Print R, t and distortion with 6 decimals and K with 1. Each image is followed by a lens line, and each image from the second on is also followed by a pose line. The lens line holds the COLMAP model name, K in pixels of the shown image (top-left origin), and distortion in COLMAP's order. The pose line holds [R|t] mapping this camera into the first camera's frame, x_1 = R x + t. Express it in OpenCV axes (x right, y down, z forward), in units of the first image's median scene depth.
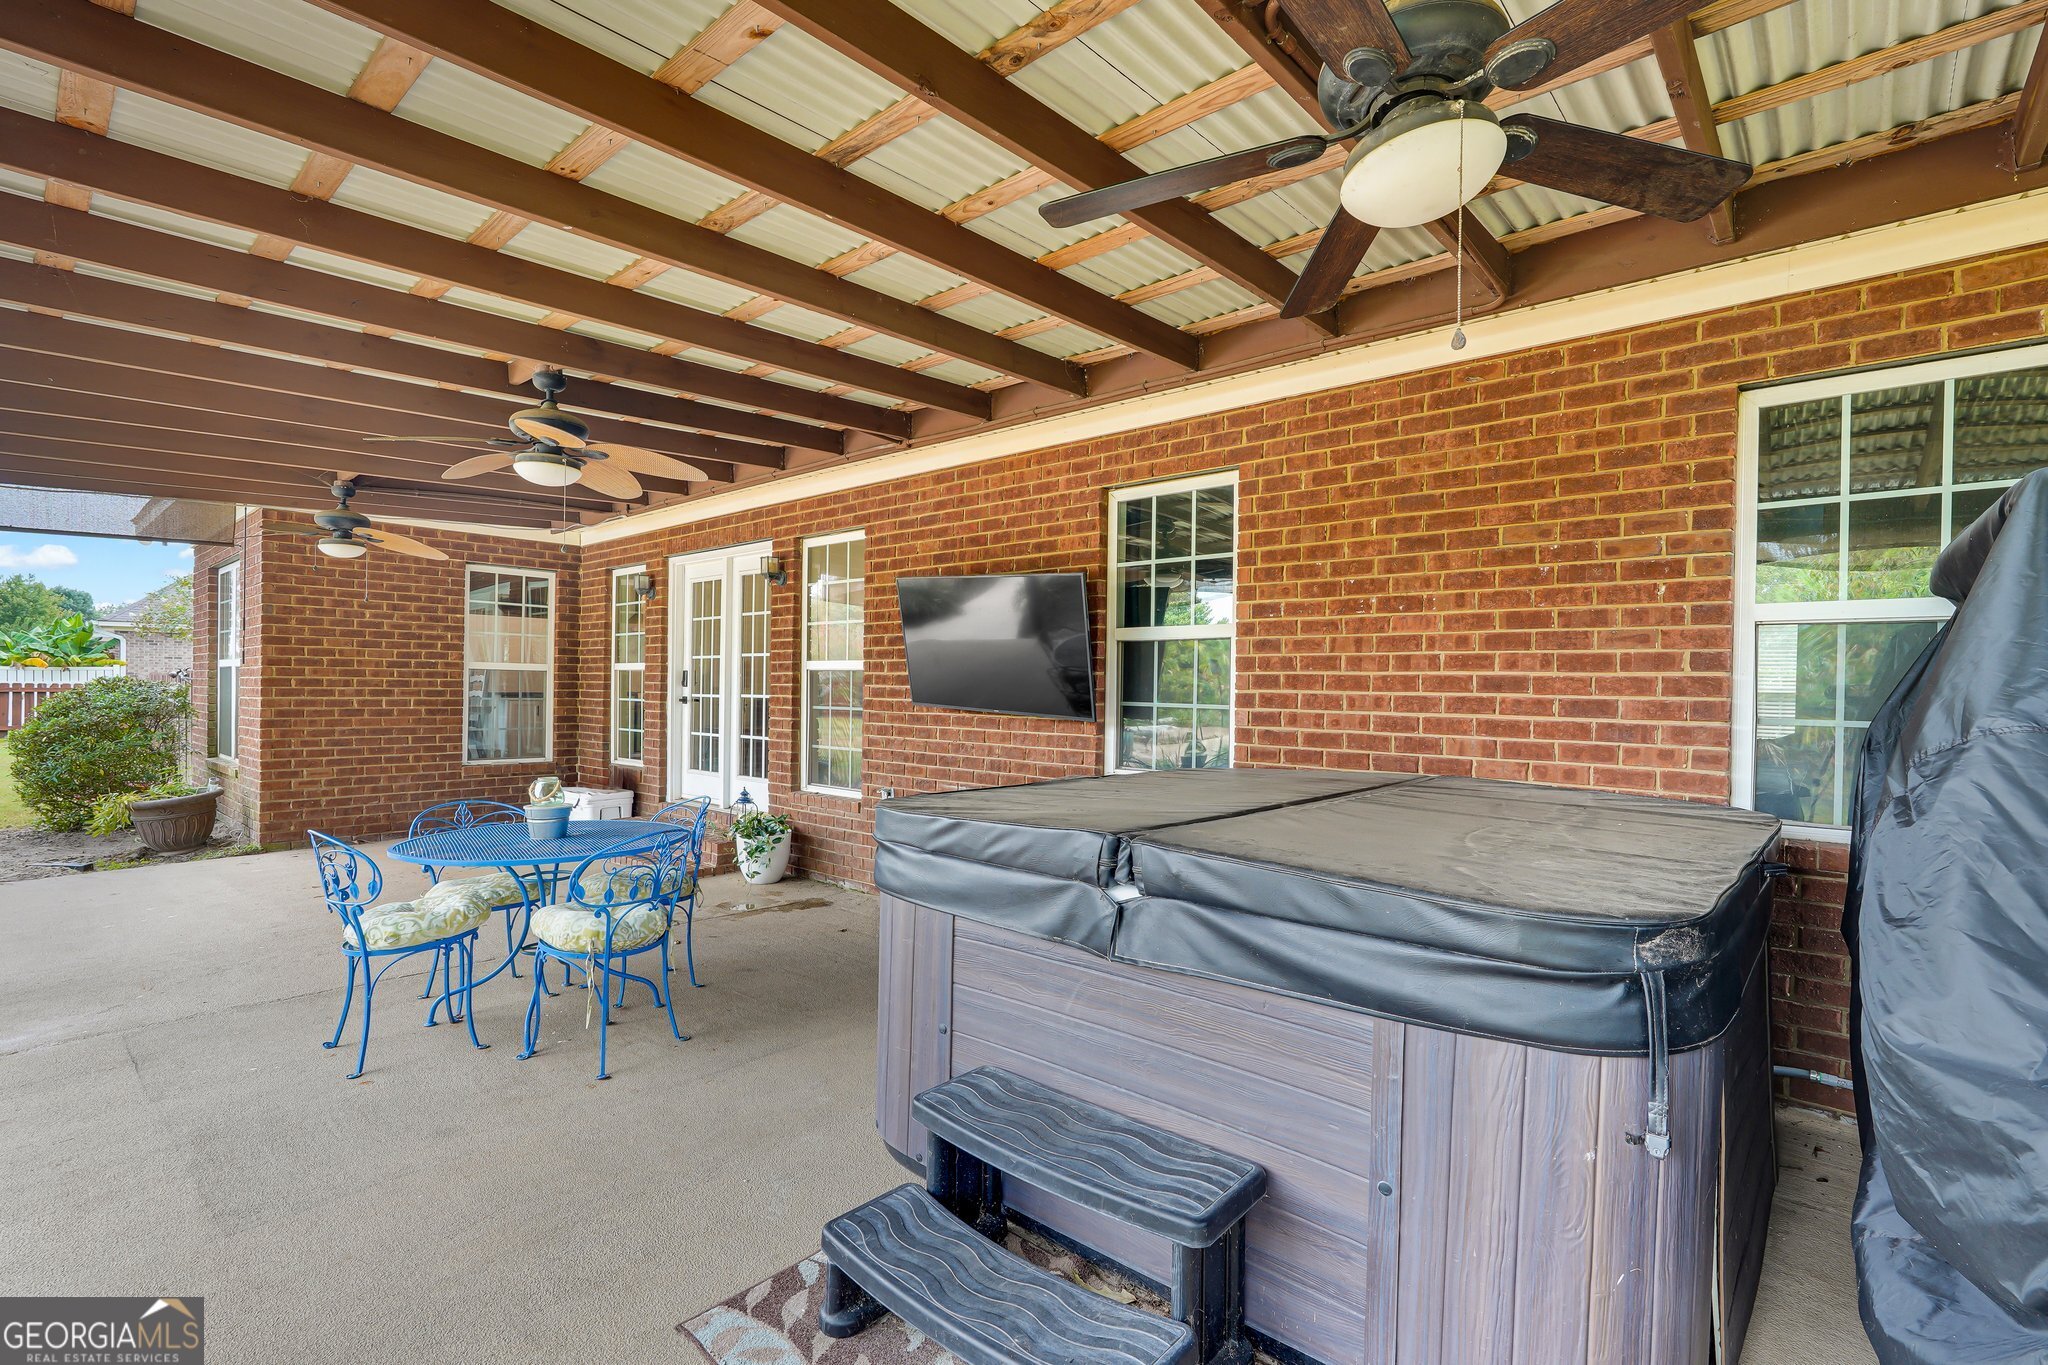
lens RADIAL K [[911.9, 0, 1027.1], [0, 911.9, 692.4], [0, 0, 1]] dist [-0.000212, 0.000697]
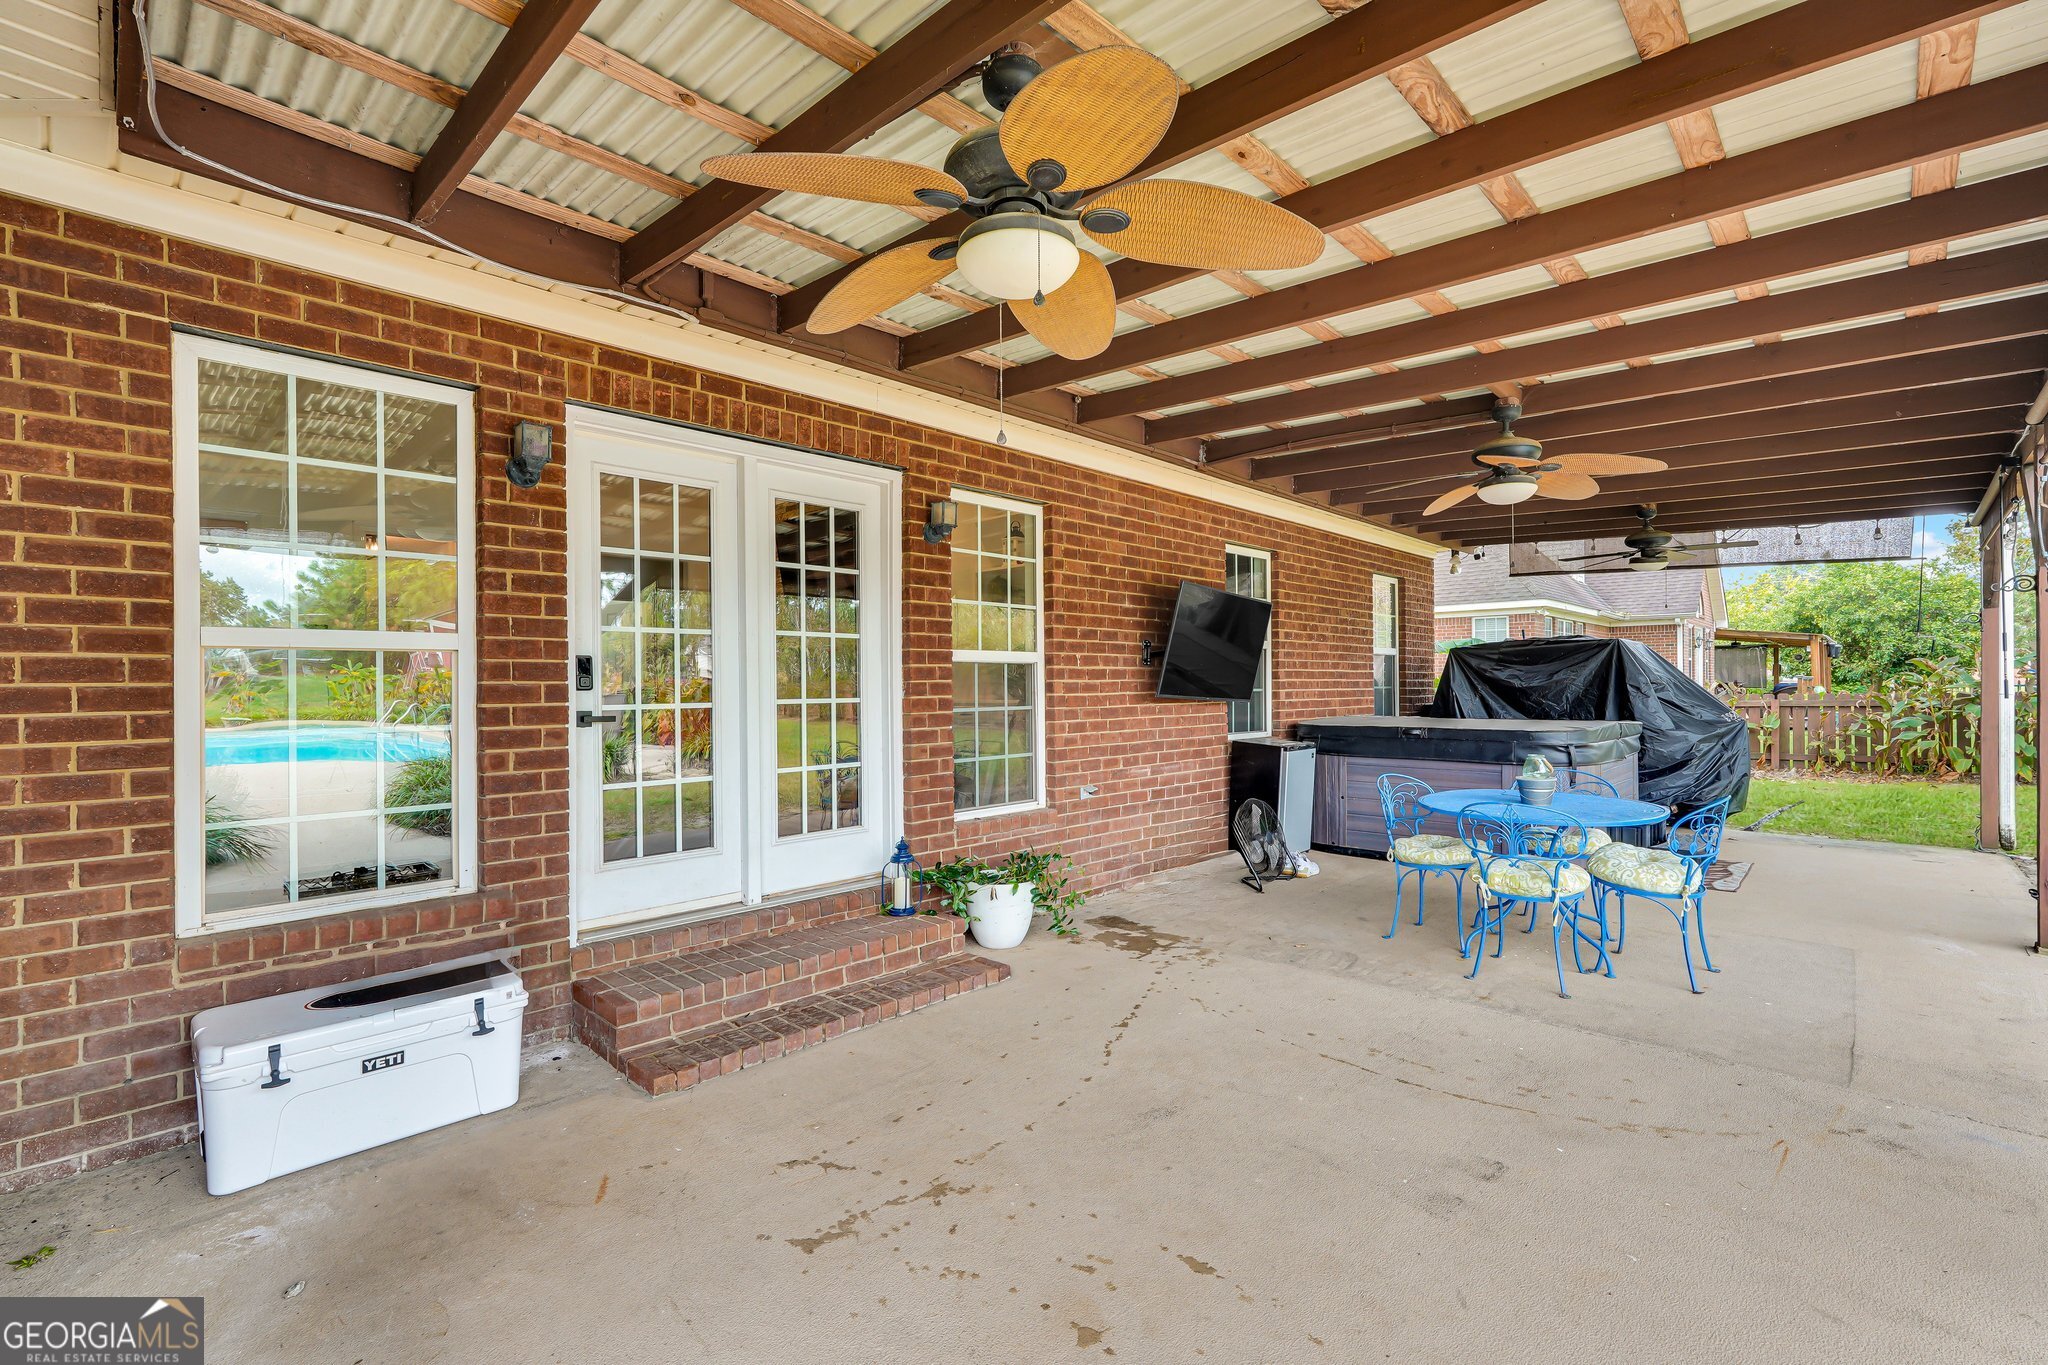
lens RADIAL K [[912.8, 0, 1028.9], [0, 912.8, 678.7], [0, 0, 1]] dist [-0.001491, 0.000243]
pose [[0.045586, -0.030338, 0.998500, -0.918012], [-0.008109, 0.999495, 0.030738, -0.031875], [-0.998927, -0.009499, 0.045317, 0.829387]]
